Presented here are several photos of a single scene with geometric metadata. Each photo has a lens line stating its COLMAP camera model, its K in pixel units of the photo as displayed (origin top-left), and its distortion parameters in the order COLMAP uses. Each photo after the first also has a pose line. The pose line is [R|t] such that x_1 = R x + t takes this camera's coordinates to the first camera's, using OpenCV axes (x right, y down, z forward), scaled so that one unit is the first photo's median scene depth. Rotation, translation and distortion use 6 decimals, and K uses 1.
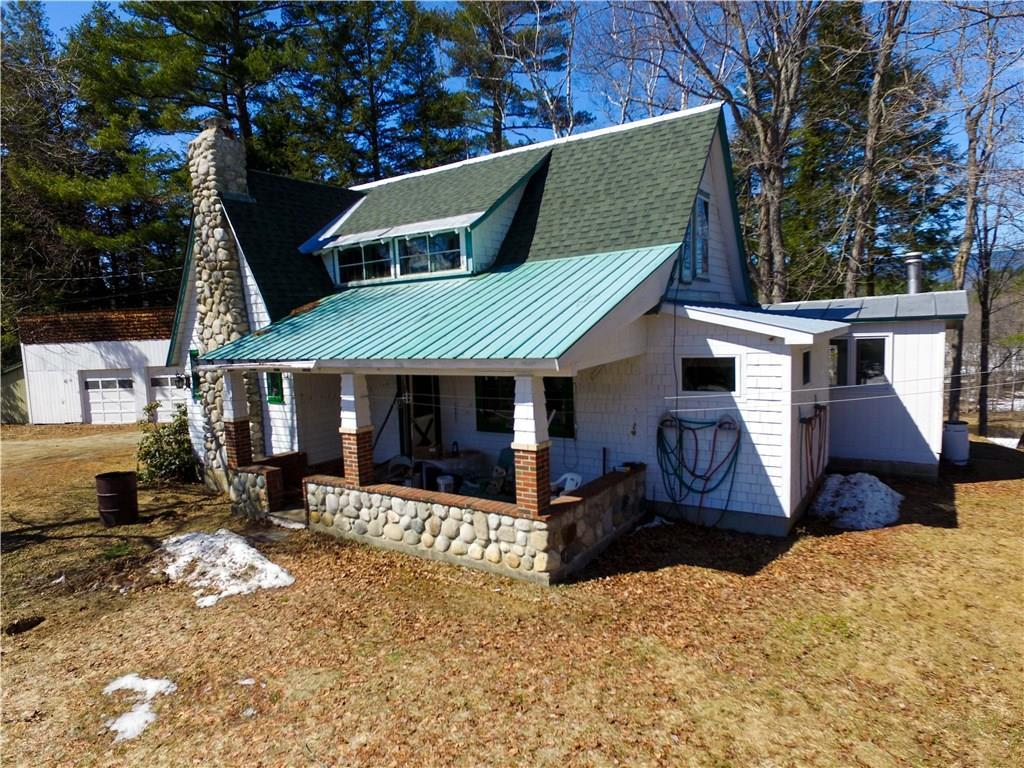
lens RADIAL K [[598.3, 0, 510.3], [0, 598.3, 378.5], [0, 0, 1]] dist [-0.001974, 0.003782]
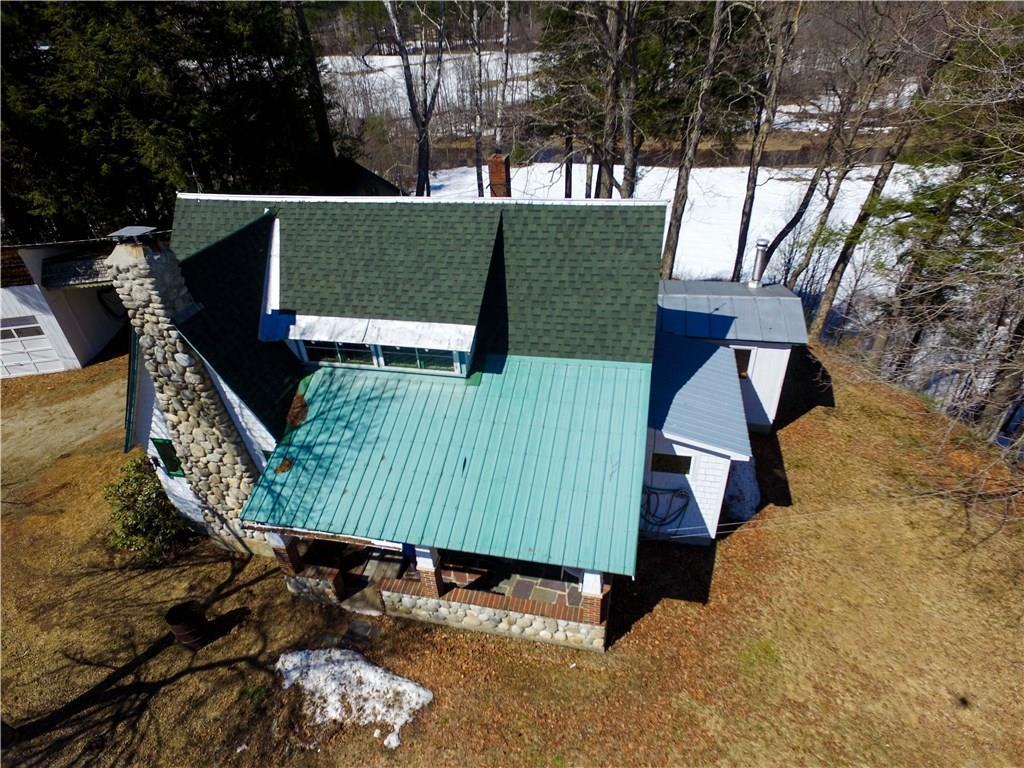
lens RADIAL K [[573.6, 0, 508.2], [0, 573.6, 383.8], [0, 0, 1]] dist [0.001020, 0.000964]
pose [[0.935882, -0.199524, 0.290370, -0.376478], [0.055499, 0.897382, 0.437749, -0.775441], [-0.347914, -0.393567, 0.850918, 0.056095]]
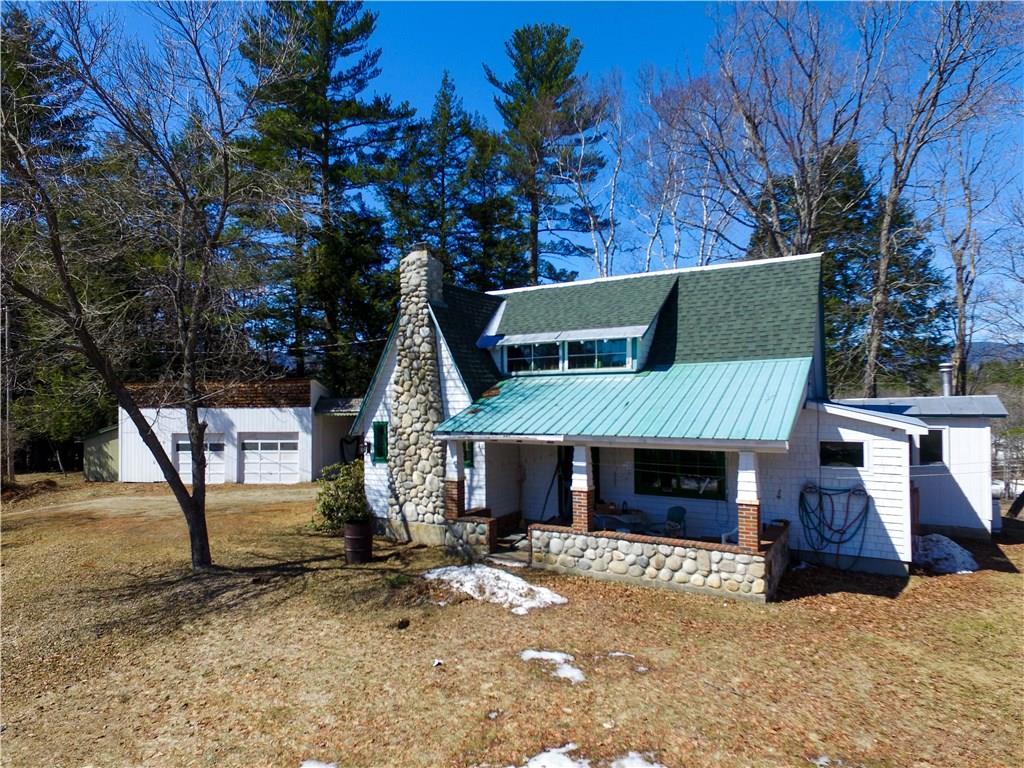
lens RADIAL K [[584.5, 0, 512.0], [0, 584.5, 384.0], [0, 0, 1]] dist [-0.007377, 0.010658]
pose [[0.998584, 0.033438, 0.041375, -0.473869], [-0.028402, 0.992746, -0.116825, 0.010828], [-0.044982, 0.115484, 0.992290, -0.304289]]
